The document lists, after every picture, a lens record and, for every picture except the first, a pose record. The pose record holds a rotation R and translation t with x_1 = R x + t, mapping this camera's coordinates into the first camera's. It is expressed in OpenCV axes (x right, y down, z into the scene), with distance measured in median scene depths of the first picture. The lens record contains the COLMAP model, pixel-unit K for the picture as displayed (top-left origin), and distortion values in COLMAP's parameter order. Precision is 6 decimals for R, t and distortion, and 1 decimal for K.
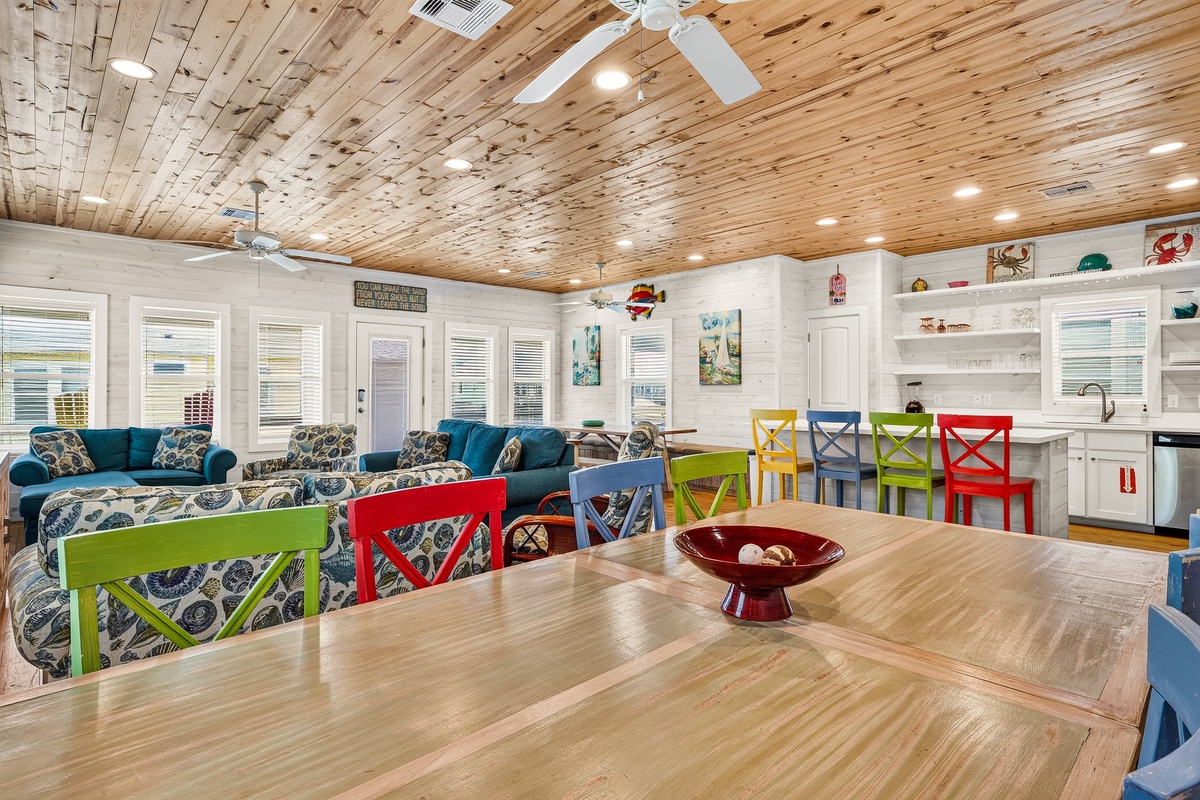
lens RADIAL K [[605.1, 0, 604.9], [0, 605.1, 383.8], [0, 0, 1]] dist [0.007153, -0.002680]
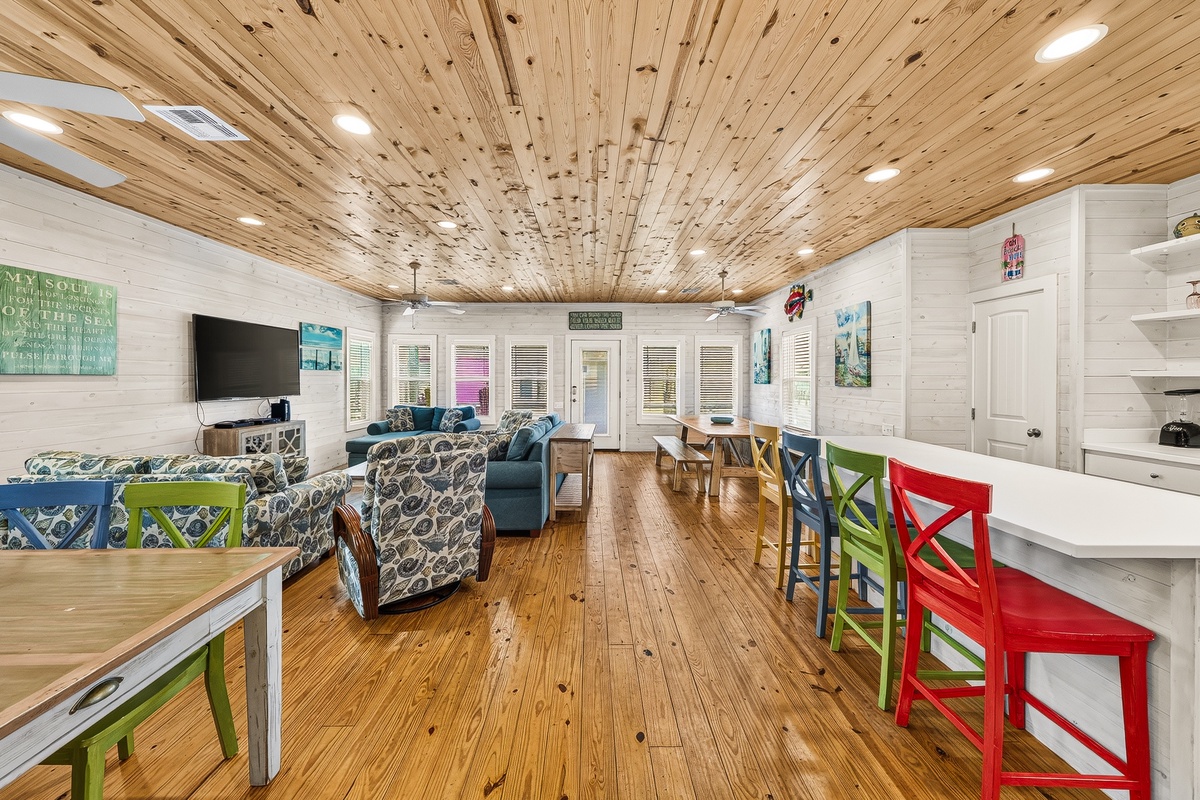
lens RADIAL K [[428.3, 0, 596.1], [0, 428.3, 380.1], [0, 0, 1]] dist [0.004608, -0.000336]
pose [[0.747514, 0.004878, -0.664228, 0.350021], [0.003108, 0.999936, 0.010841, -0.017705], [0.664239, -0.010168, 0.747451, 0.286316]]
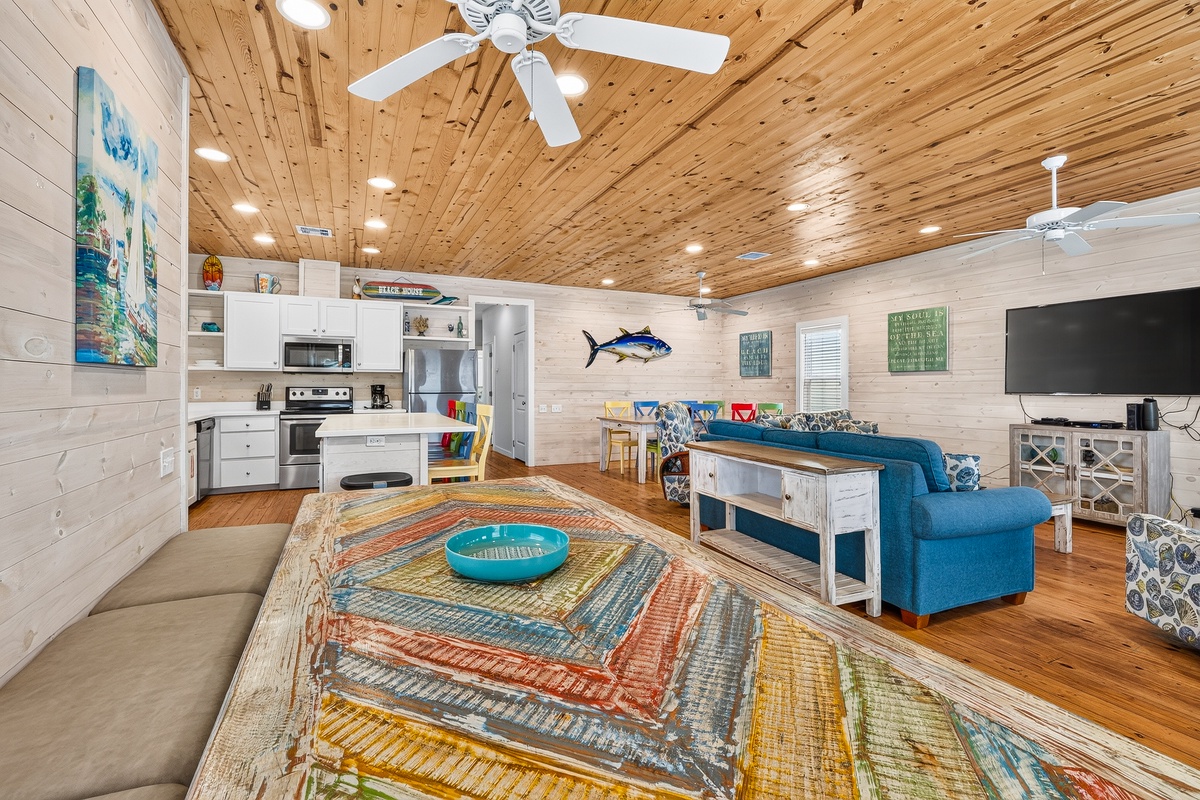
lens RADIAL K [[542.7, 0, 593.1], [0, 542.7, 389.7], [0, 0, 1]] dist [0.007740, -0.001161]
pose [[-0.952571, -0.002398, 0.304308, -0.104860], [-0.002870, 0.999995, -0.001102, 0.012443], [-0.304304, -0.001923, -0.952573, 1.247487]]
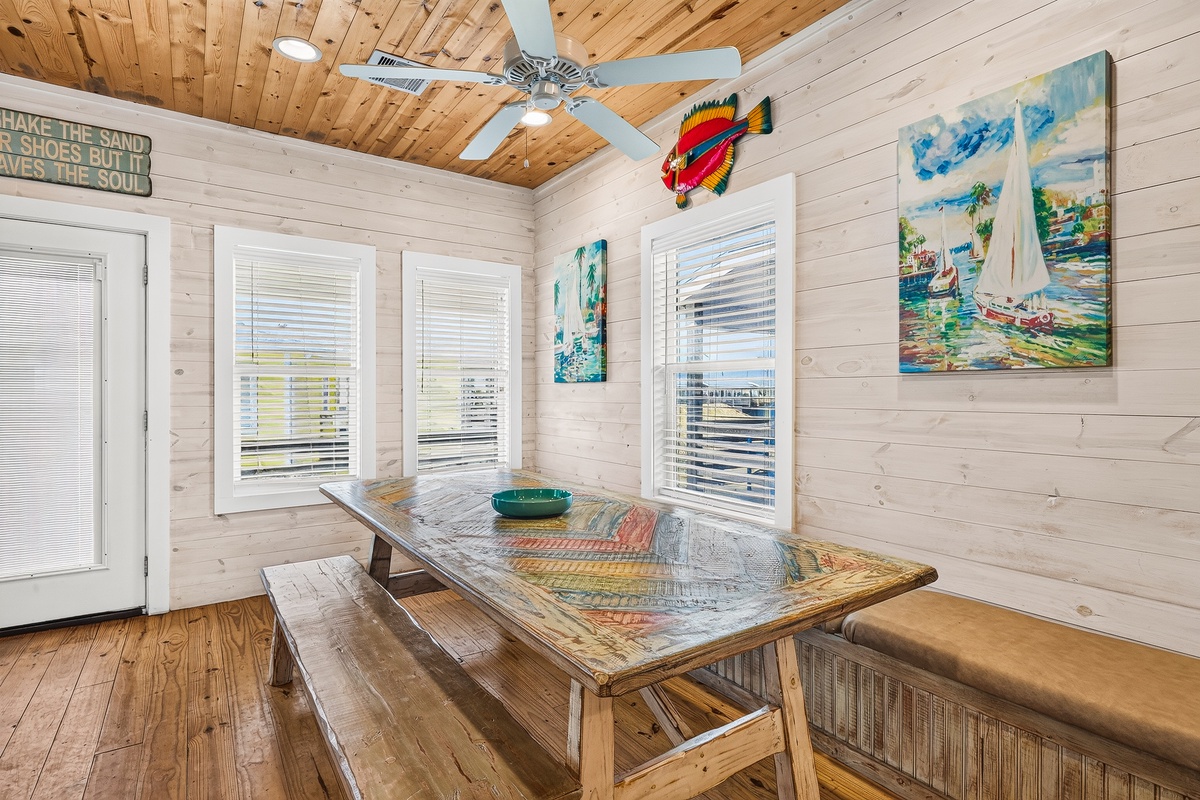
lens RADIAL K [[605.1, 0, 597.7], [0, 605.1, 396.3], [0, 0, 1]] dist [0.007153, -0.002680]
pose [[0.990024, 0.000030, -0.140900, 0.059223], [0.002120, 0.999884, 0.015111, 0.008321], [0.140884, -0.015259, 0.989908, 0.756784]]
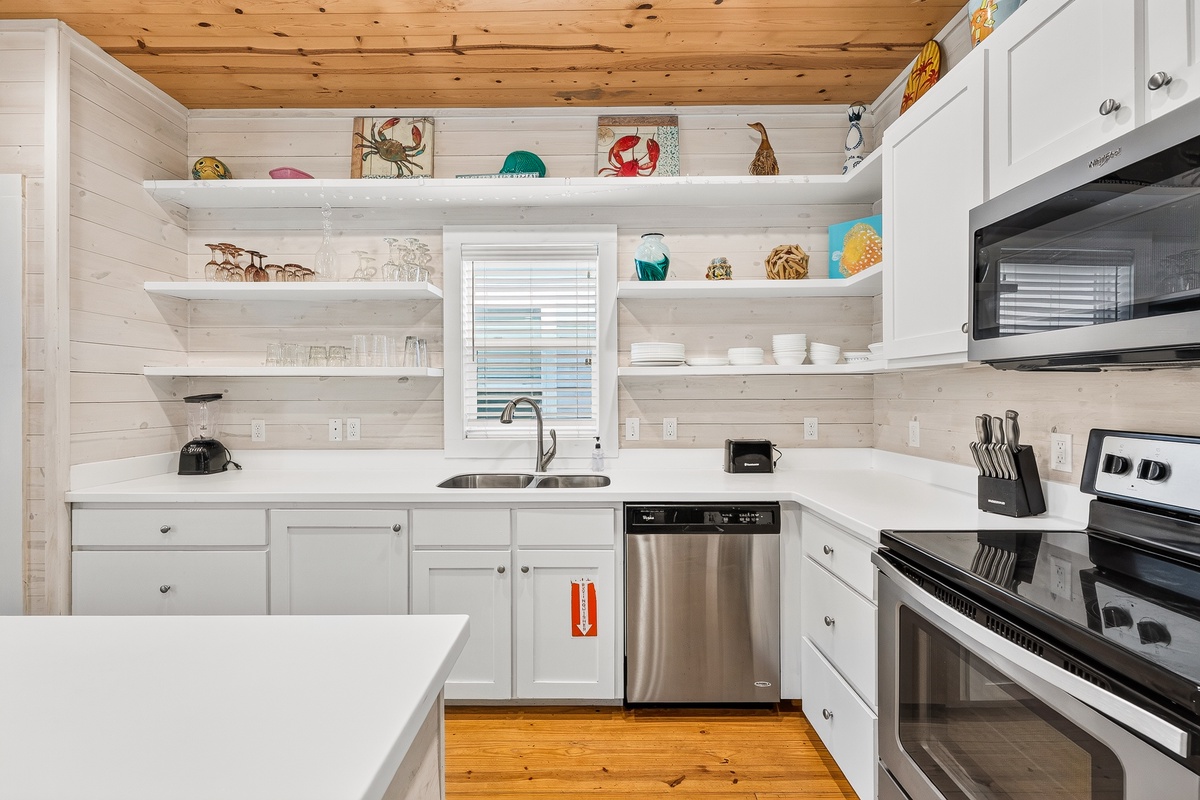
lens RADIAL K [[519.5, 0, 594.7], [0, 519.5, 390.1], [0, 0, 1]] dist [0.004539, 0.000102]
pose [[0.677844, 0.002693, 0.735201, 0.413706], [-0.003136, 0.999995, -0.000771, -0.005748], [-0.735199, -0.001783, 0.677849, 0.522647]]
